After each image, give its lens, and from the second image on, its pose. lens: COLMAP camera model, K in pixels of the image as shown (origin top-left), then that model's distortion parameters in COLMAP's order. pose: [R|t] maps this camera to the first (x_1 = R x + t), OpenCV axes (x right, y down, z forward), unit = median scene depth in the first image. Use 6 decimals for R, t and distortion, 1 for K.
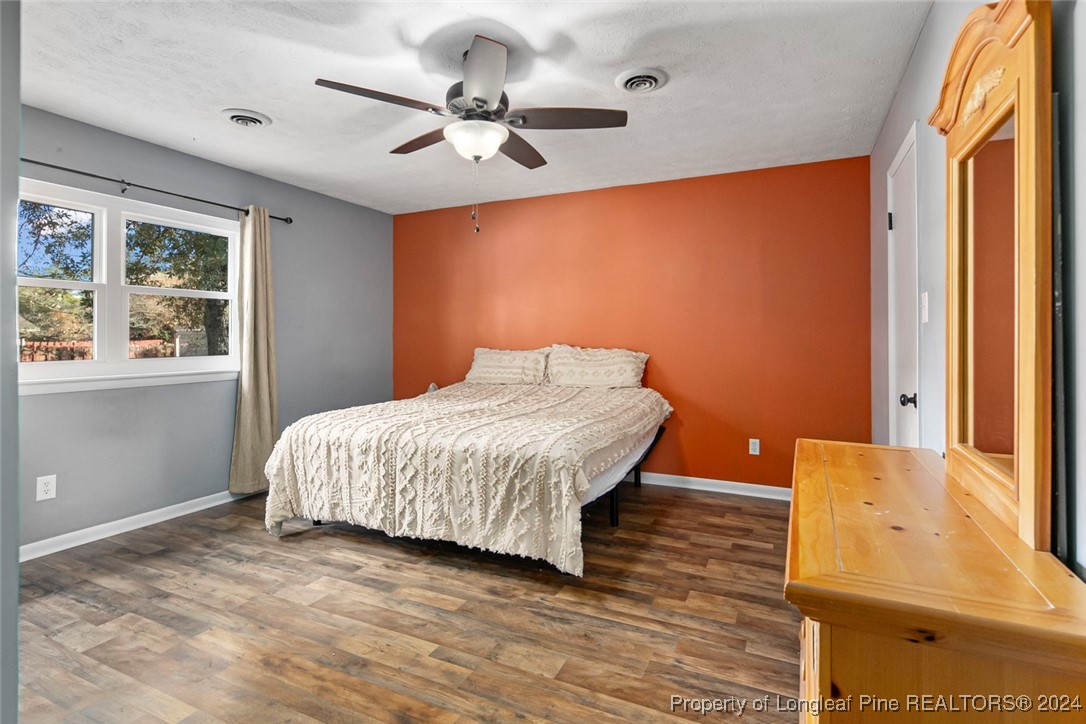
lens RADIAL K [[527.4, 0, 551.7], [0, 527.4, 337.3], [0, 0, 1]] dist [0.004315, -0.004043]
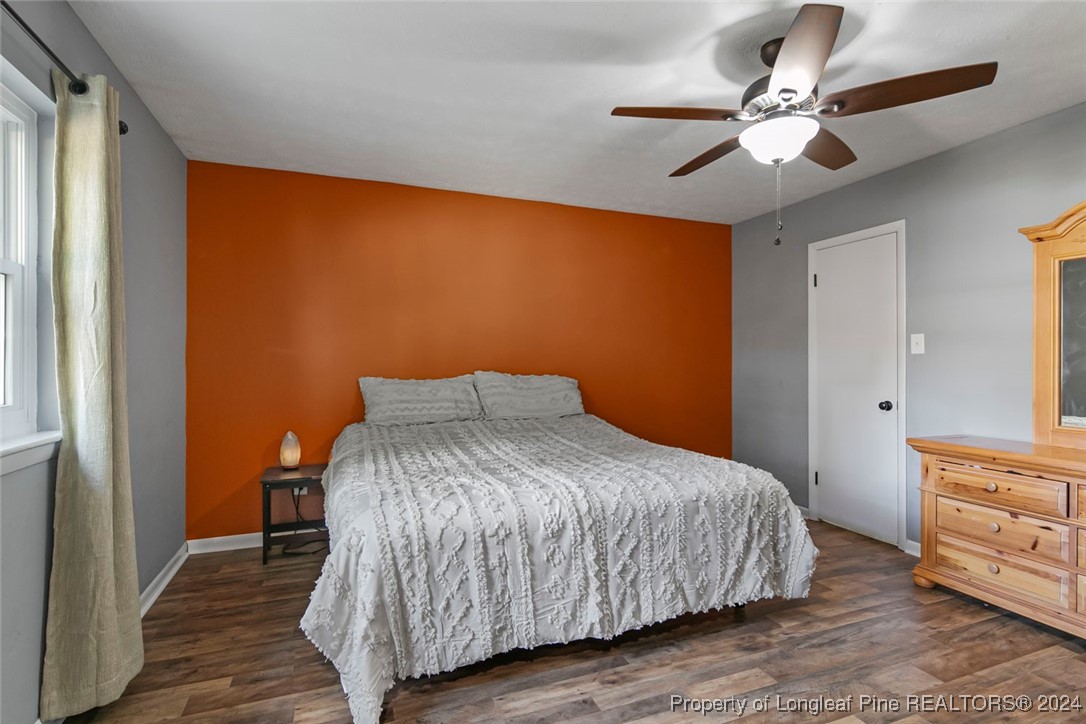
lens RADIAL K [[527.4, 0, 543.1], [0, 527.4, 363.1], [0, 0, 1]] dist [0.004315, -0.004043]
pose [[0.690181, -0.001560, 0.723635, -0.901613], [-0.001175, 0.999994, 0.003277, -0.003966], [-0.723636, -0.003113, 0.690175, 0.574994]]
